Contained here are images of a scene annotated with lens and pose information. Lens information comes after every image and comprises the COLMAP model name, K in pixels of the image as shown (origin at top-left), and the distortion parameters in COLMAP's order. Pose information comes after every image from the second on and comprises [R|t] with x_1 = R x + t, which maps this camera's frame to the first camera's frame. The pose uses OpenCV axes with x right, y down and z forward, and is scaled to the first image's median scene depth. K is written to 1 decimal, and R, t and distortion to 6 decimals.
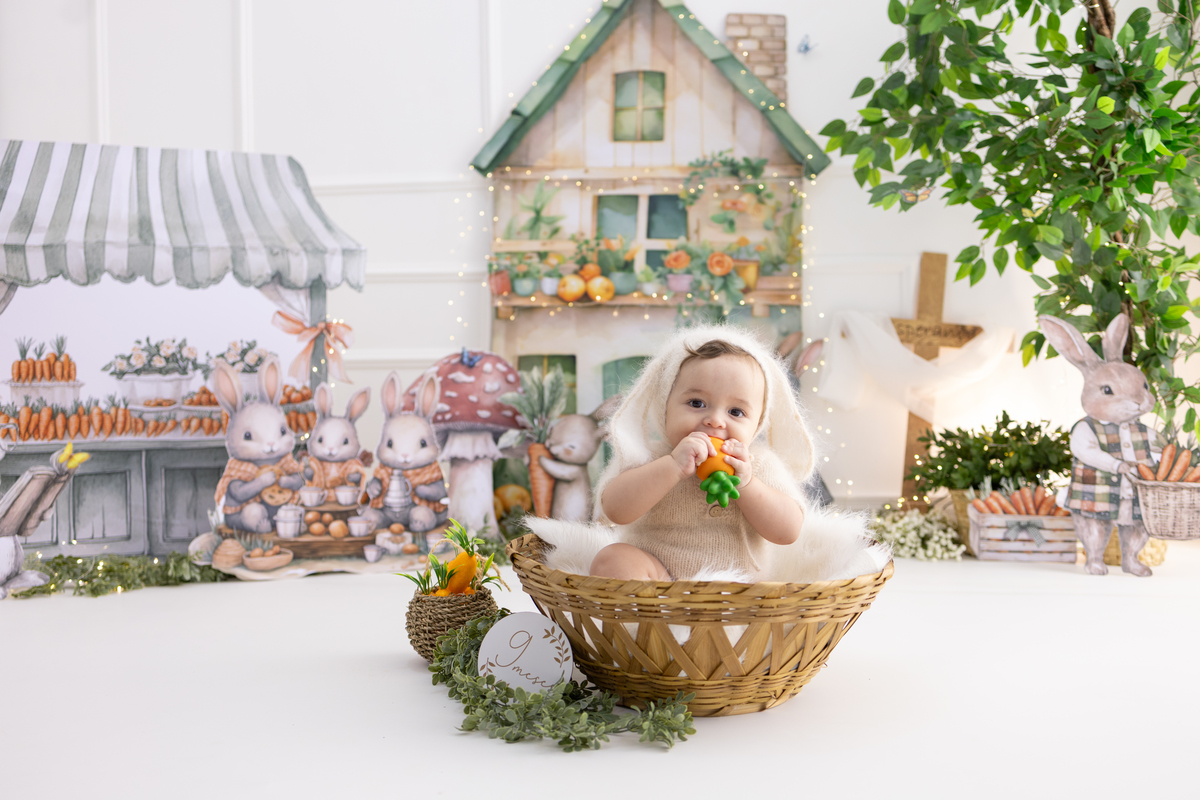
lens RADIAL K [[1232.9, 0, 598.1], [0, 1232.9, 399.9], [0, 0, 1]] dist [0.023305, -0.014513]
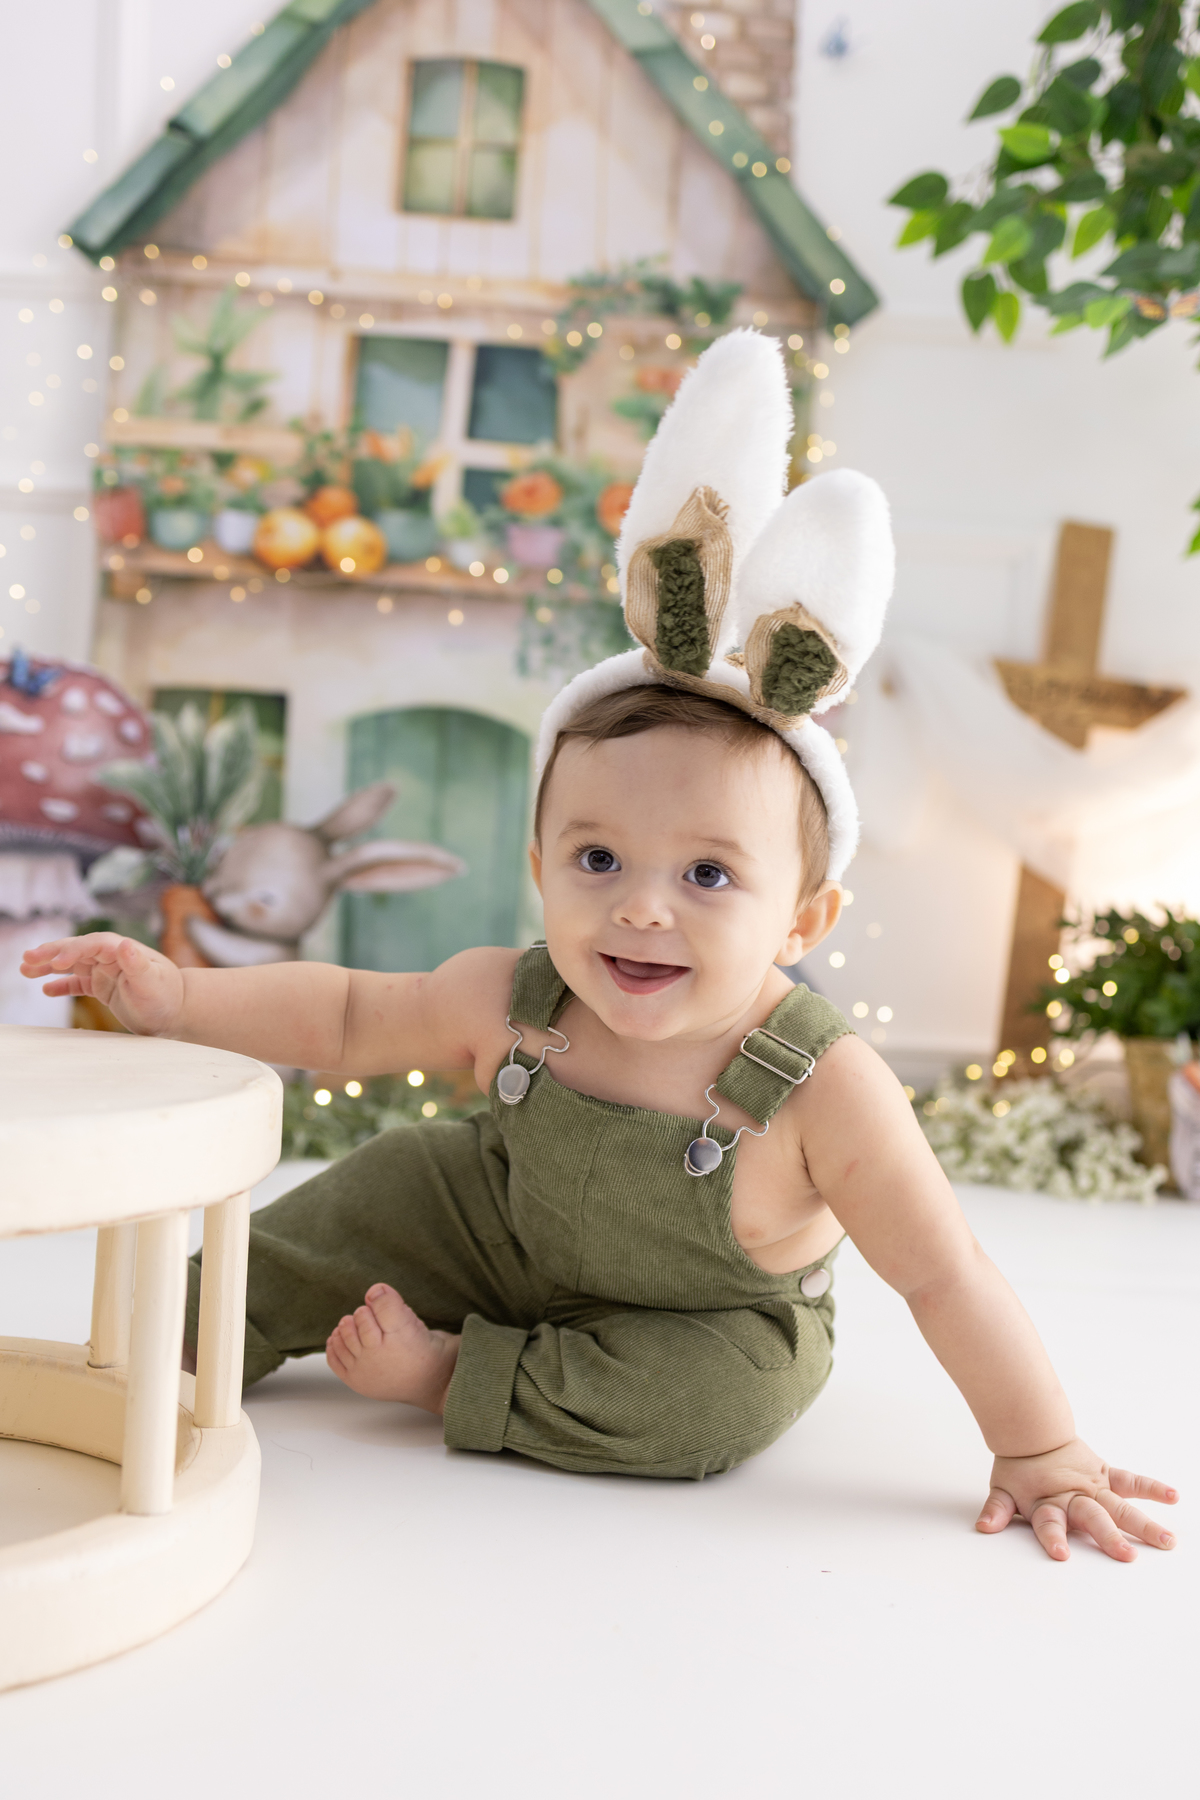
lens RADIAL K [[2006.3, 0, 601.7], [0, 2006.3, 896.7], [0, 0, 1]] dist [0.038917, -0.028651]
pose [[0.988542, 0.056354, 0.140033, -0.004199], [-0.057513, 0.998336, 0.004240, 0.029574], [-0.139561, -0.012245, 0.990138, 0.315889]]
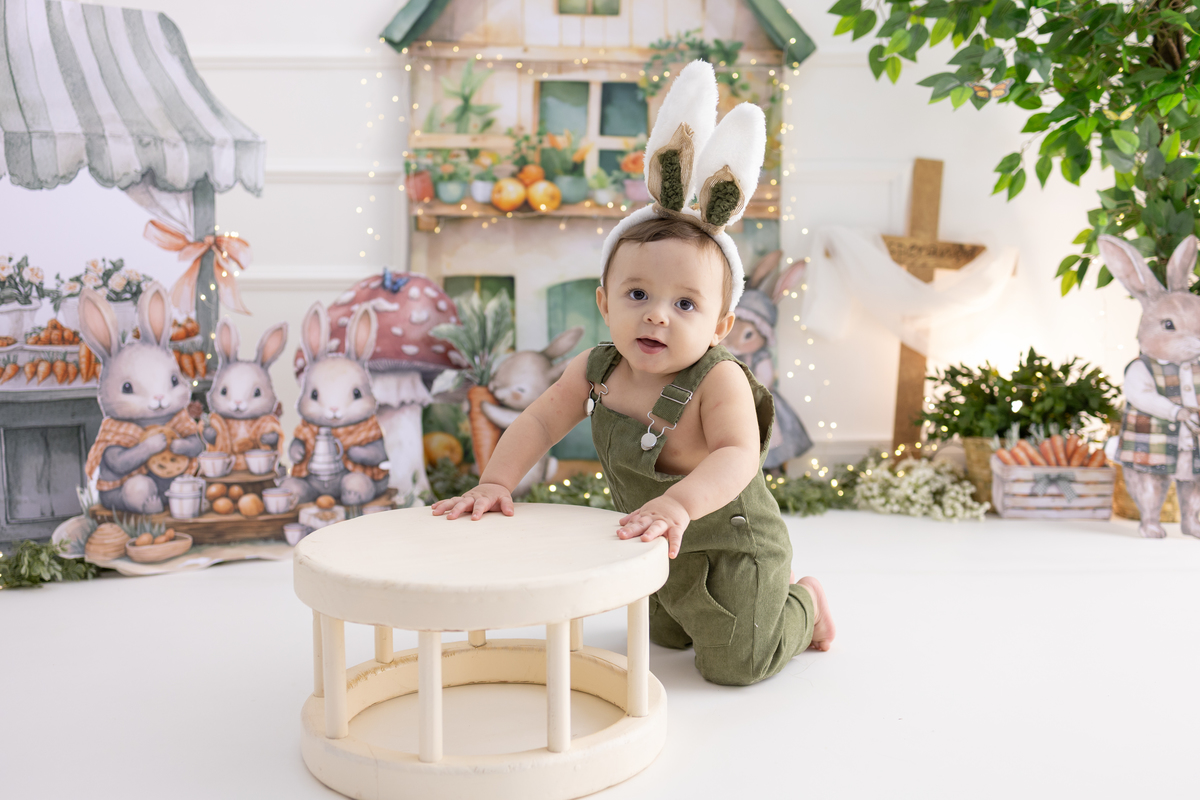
lens RADIAL K [[1245.6, 0, 594.6], [0, 1245.6, 403.2], [0, 0, 1]] dist [0.044655, 0.017537]
pose [[0.986566, -0.012551, 0.162880, -0.116584], [-0.001498, 0.996307, 0.085850, -0.026426], [-0.163356, -0.084941, 0.982904, 0.179335]]
